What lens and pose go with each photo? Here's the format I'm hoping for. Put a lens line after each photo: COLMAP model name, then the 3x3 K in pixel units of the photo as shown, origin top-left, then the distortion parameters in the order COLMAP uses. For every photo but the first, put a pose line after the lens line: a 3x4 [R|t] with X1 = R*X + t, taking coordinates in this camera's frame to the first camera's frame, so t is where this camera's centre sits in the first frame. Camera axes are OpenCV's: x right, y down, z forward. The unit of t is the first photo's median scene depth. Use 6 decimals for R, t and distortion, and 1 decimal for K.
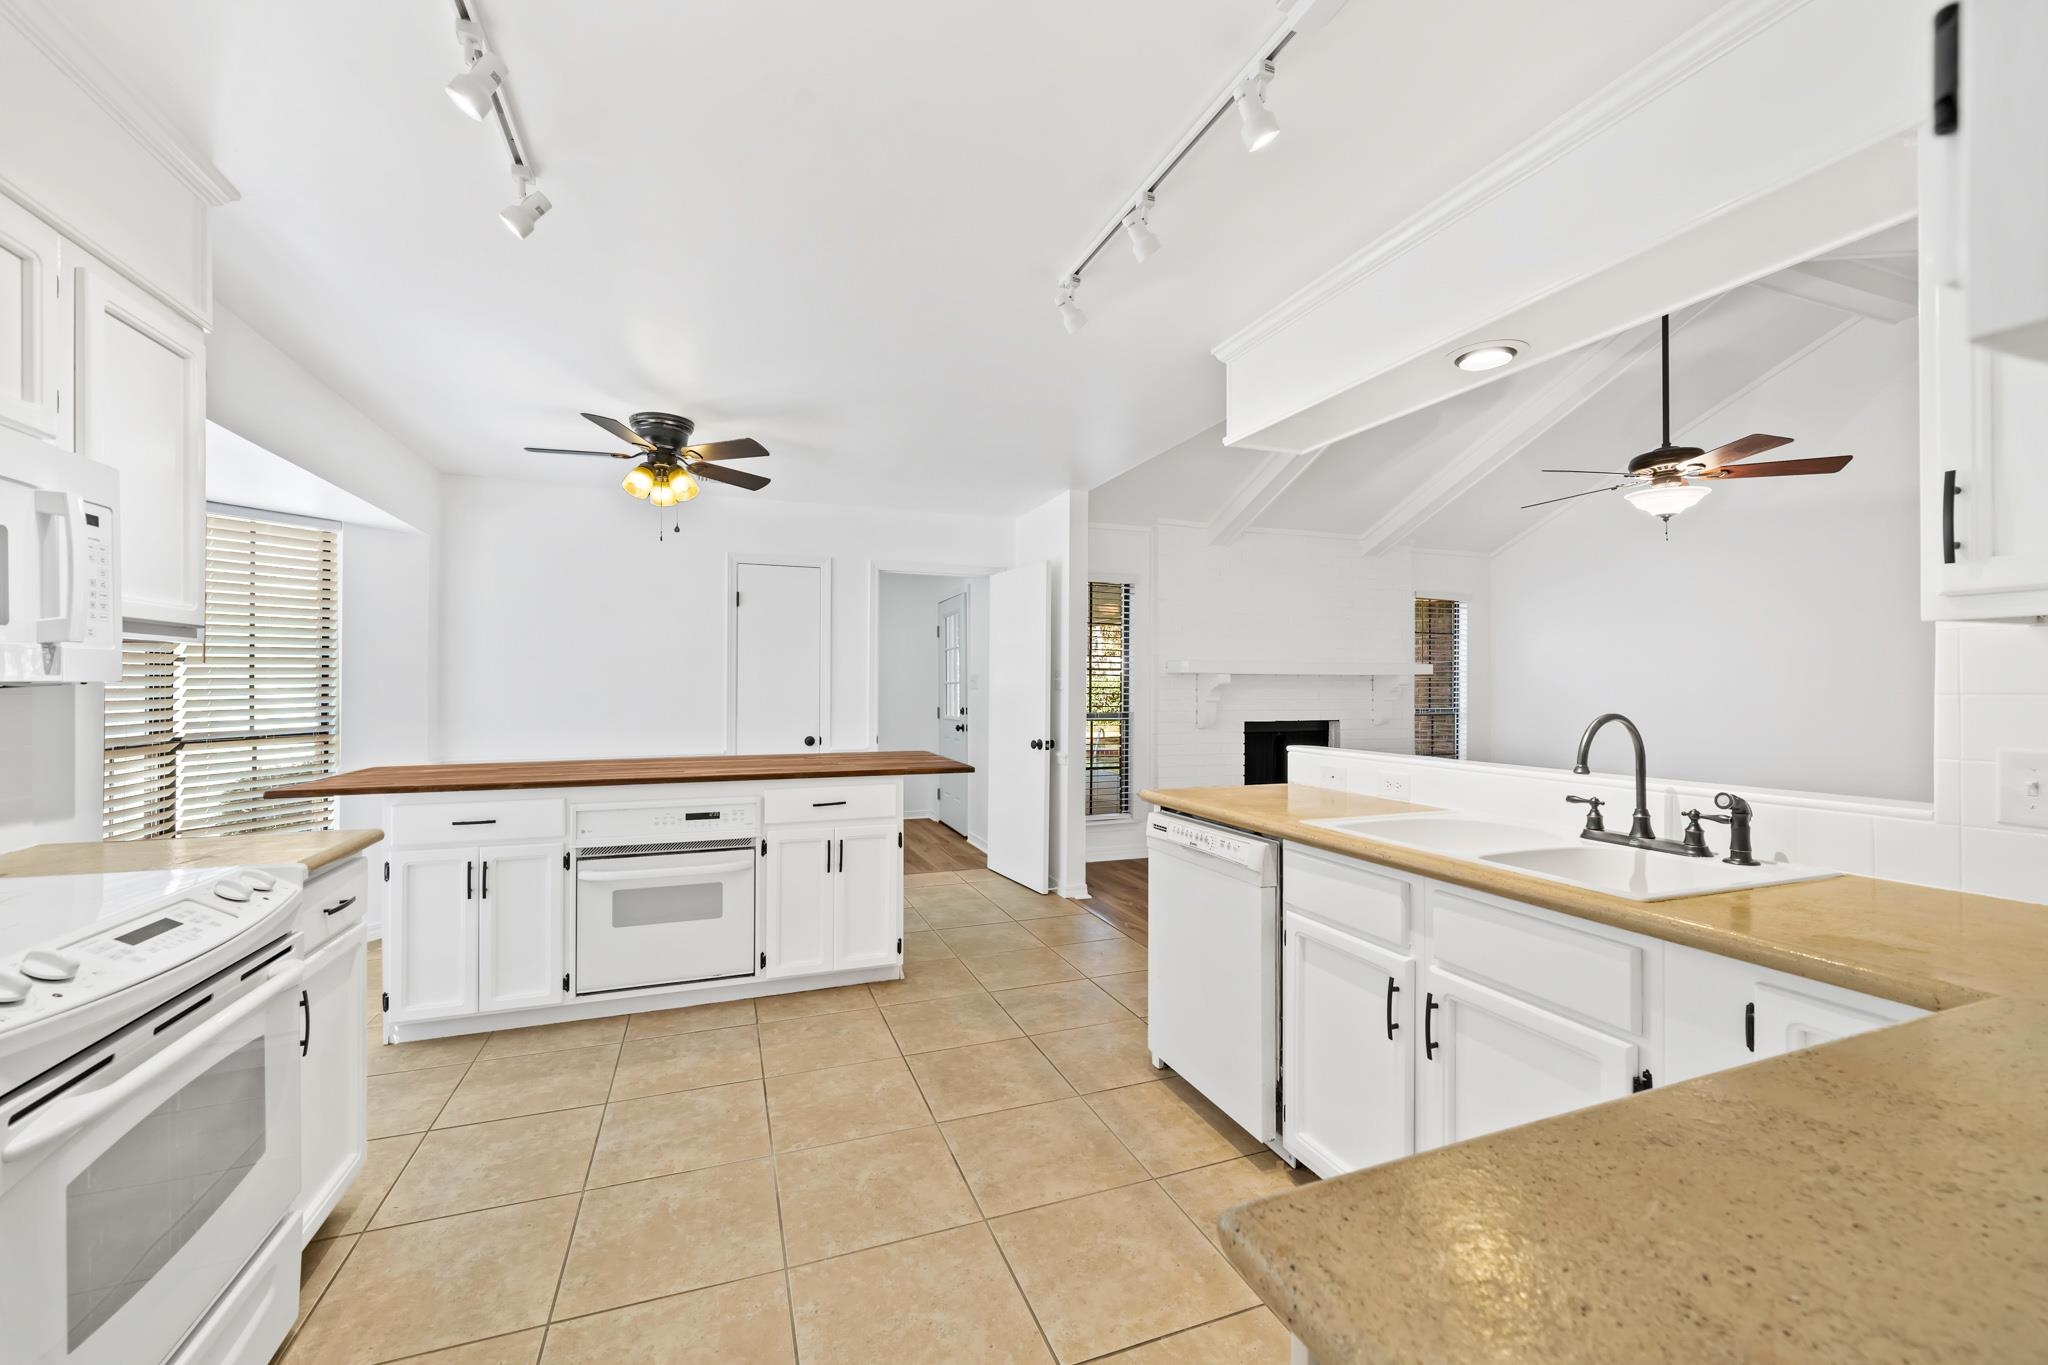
lens RADIAL K [[816.8, 0, 1057.2], [0, 816.8, 691.6], [0, 0, 1]] dist [0.002793, 0.000073]
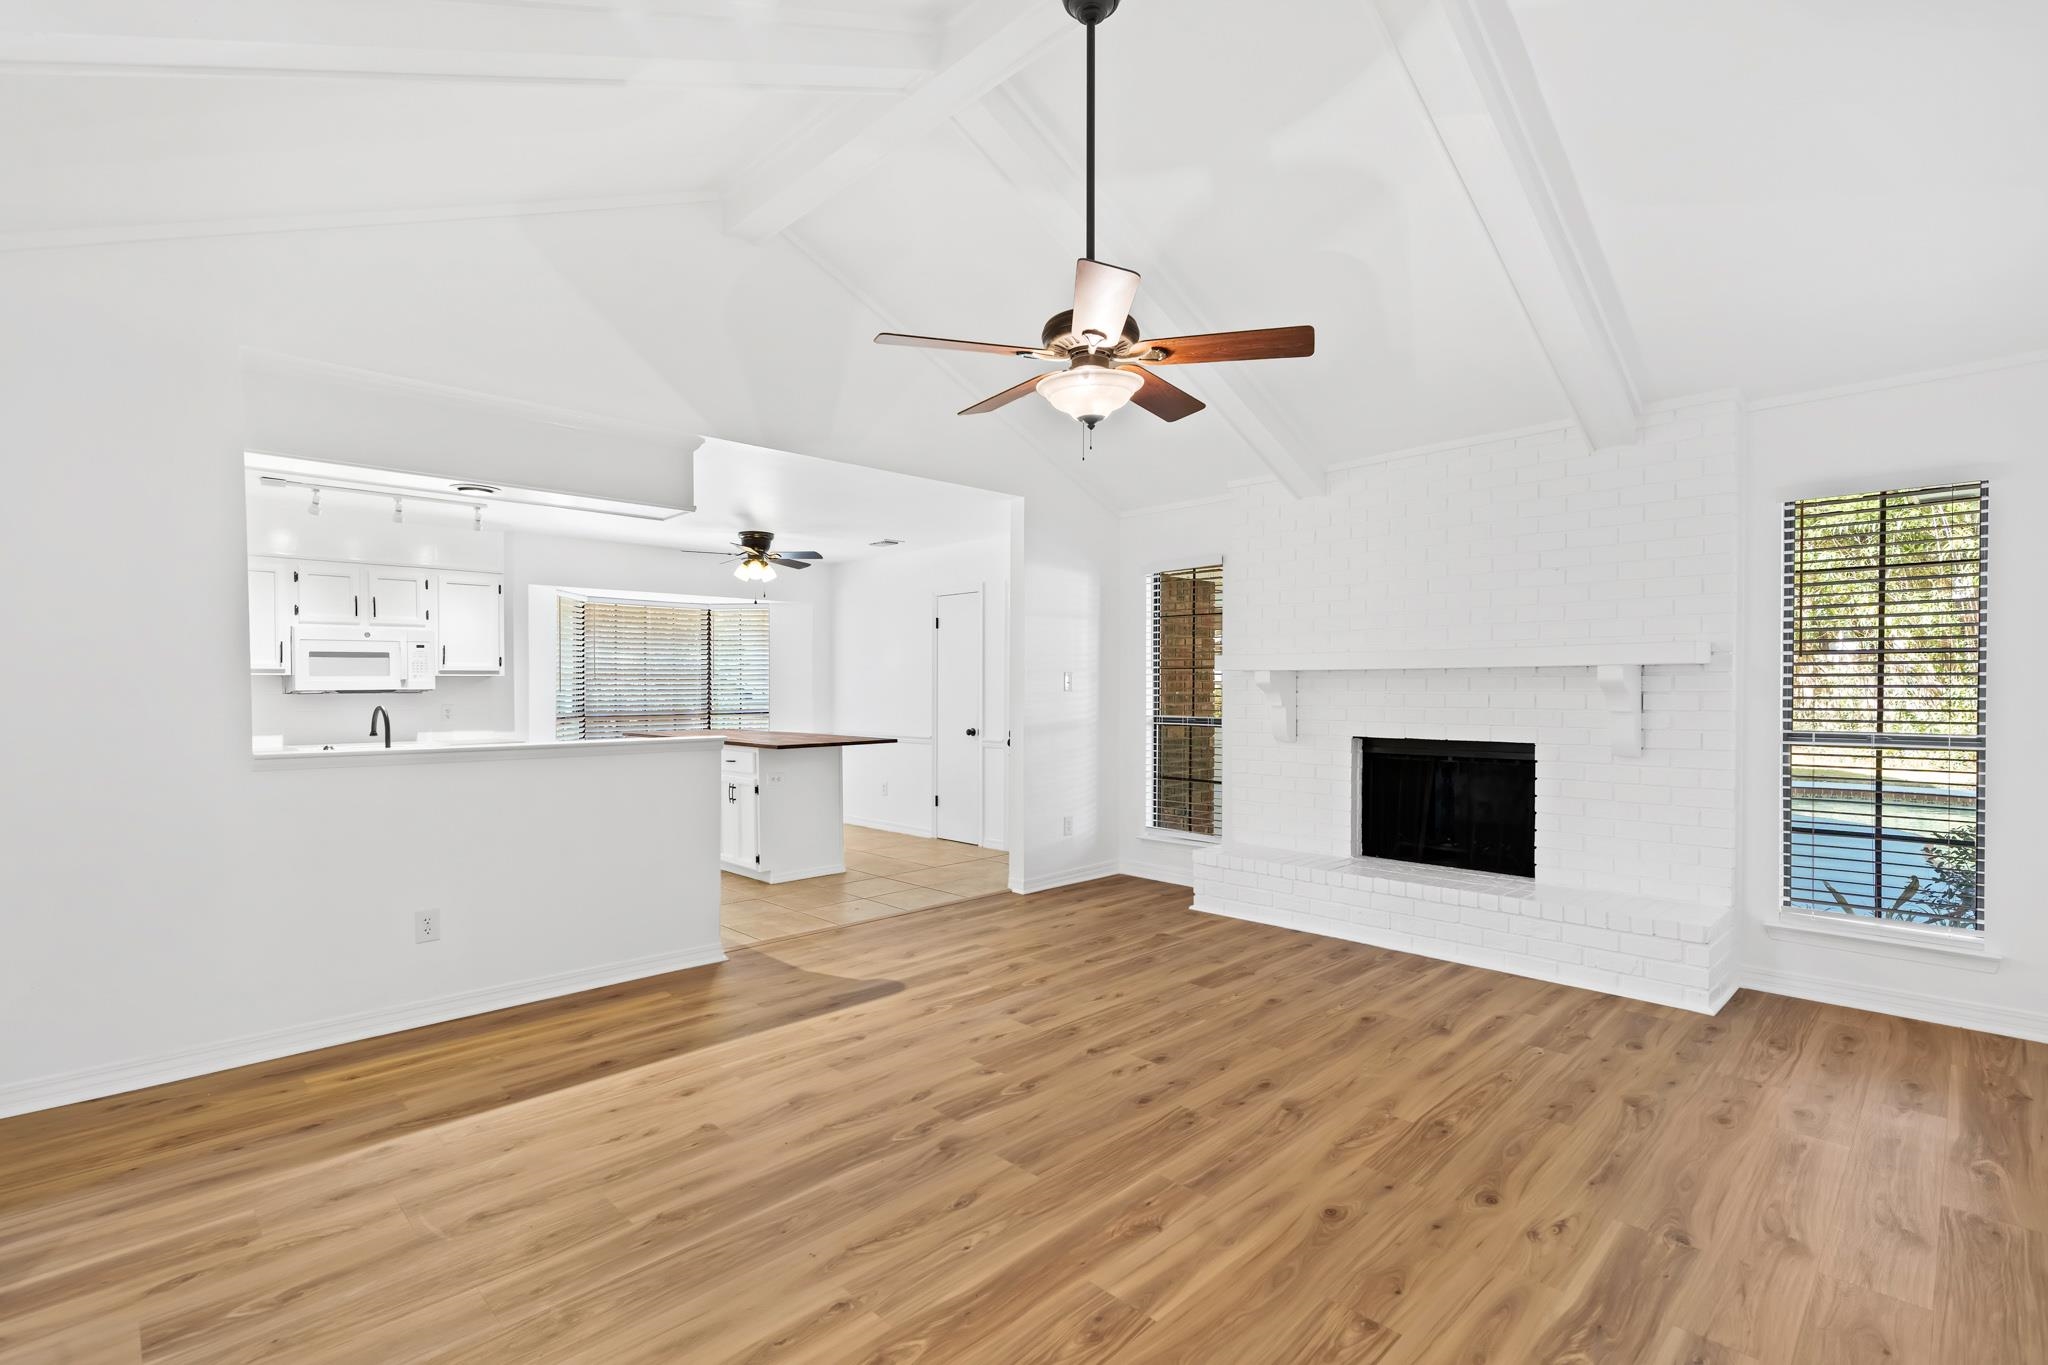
lens RADIAL K [[947.7, 0, 1015.2], [0, 947.7, 685.2], [0, 0, 1]] dist [0.002193, -0.000077]
pose [[0.365022, -0.000301, -0.930999, 1.051946], [-0.003169, 0.999994, -0.001566, -0.006867], [0.930994, 0.003522, 0.365019, 0.513530]]
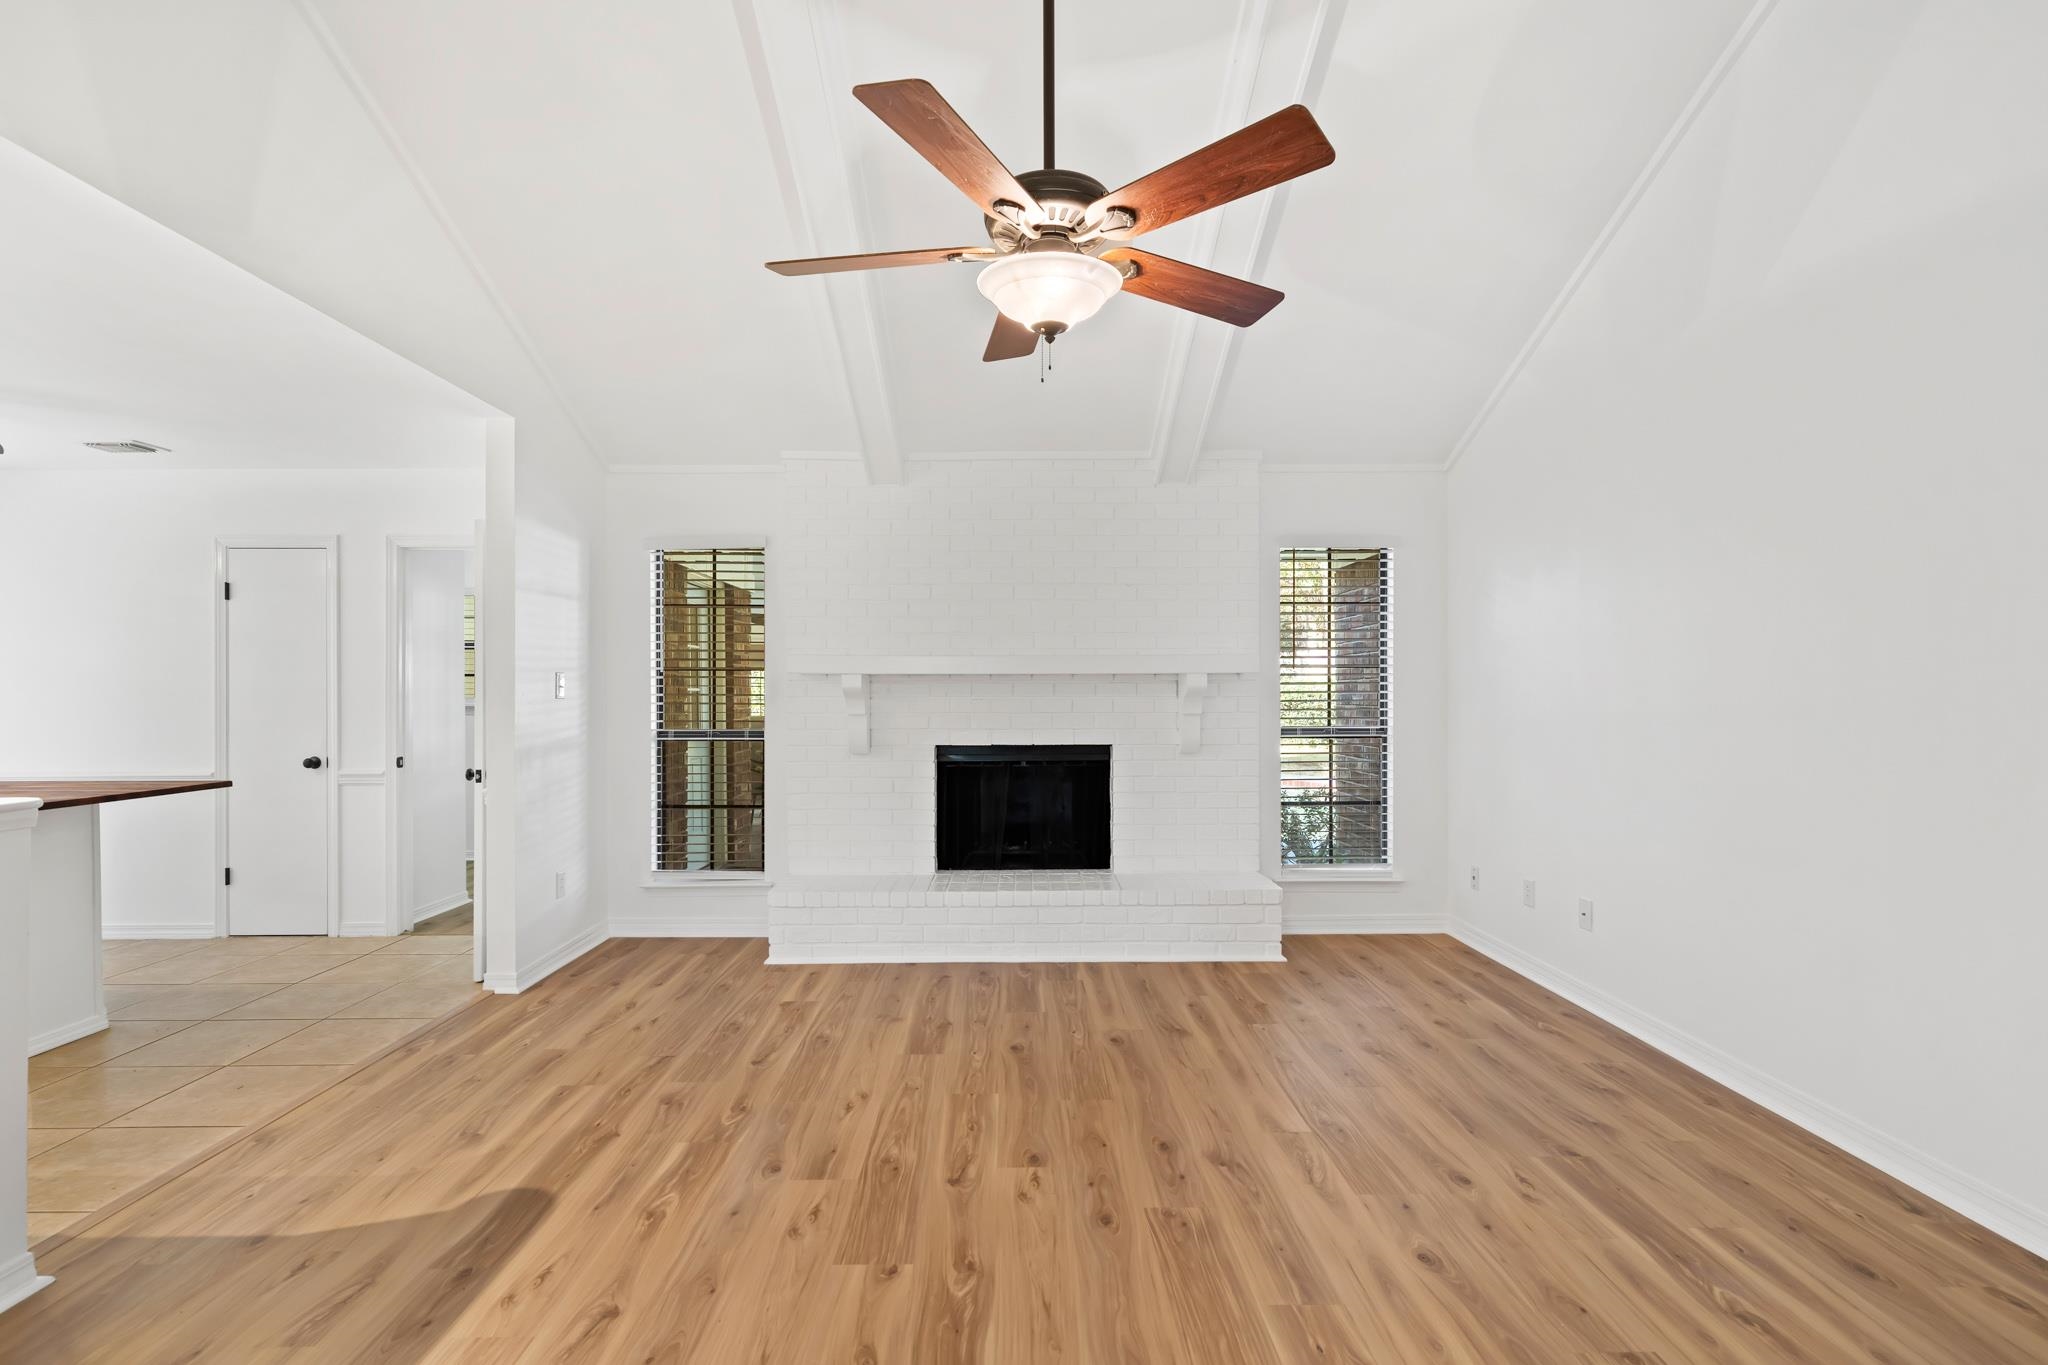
lens RADIAL K [[947.7, 0, 1022.7], [0, 947.7, 692.7], [0, 0, 1]] dist [0.002193, -0.000077]
pose [[0.928151, -0.000069, -0.372205, 0.693720], [-0.001481, 0.999991, -0.003878, -0.004337], [0.372202, 0.004151, 0.928142, 0.371251]]
